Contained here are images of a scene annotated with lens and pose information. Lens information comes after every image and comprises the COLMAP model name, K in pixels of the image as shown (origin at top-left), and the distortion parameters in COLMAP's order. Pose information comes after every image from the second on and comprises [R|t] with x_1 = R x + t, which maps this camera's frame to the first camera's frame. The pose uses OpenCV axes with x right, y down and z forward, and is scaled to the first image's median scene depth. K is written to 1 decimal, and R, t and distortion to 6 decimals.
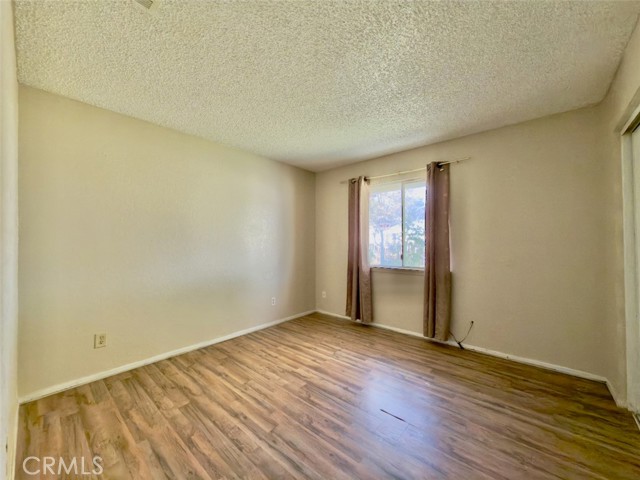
lens RADIAL K [[254.5, 0, 319.9], [0, 254.5, 240.7], [0, 0, 1]] dist [0.001583, -0.000296]
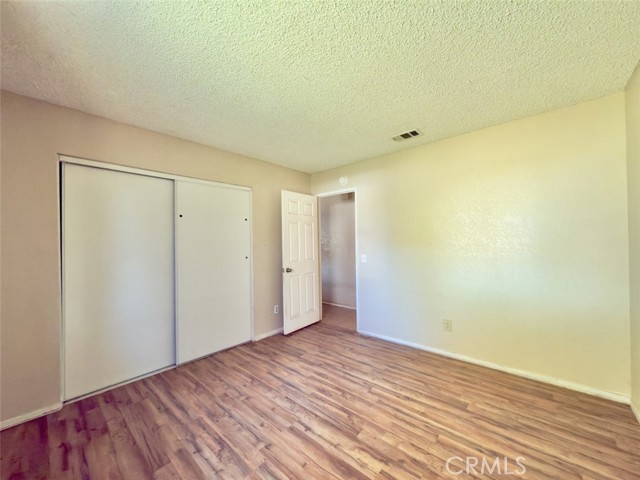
lens RADIAL K [[254.5, 0, 320.0], [0, 254.5, 241.4], [0, 0, 1]] dist [0.001583, -0.000296]
pose [[-0.999794, 0.018860, 0.007539, 0.048958], [0.018793, 0.999783, -0.008967, -0.028057], [-0.007707, -0.008823, -0.999931, 2.059307]]
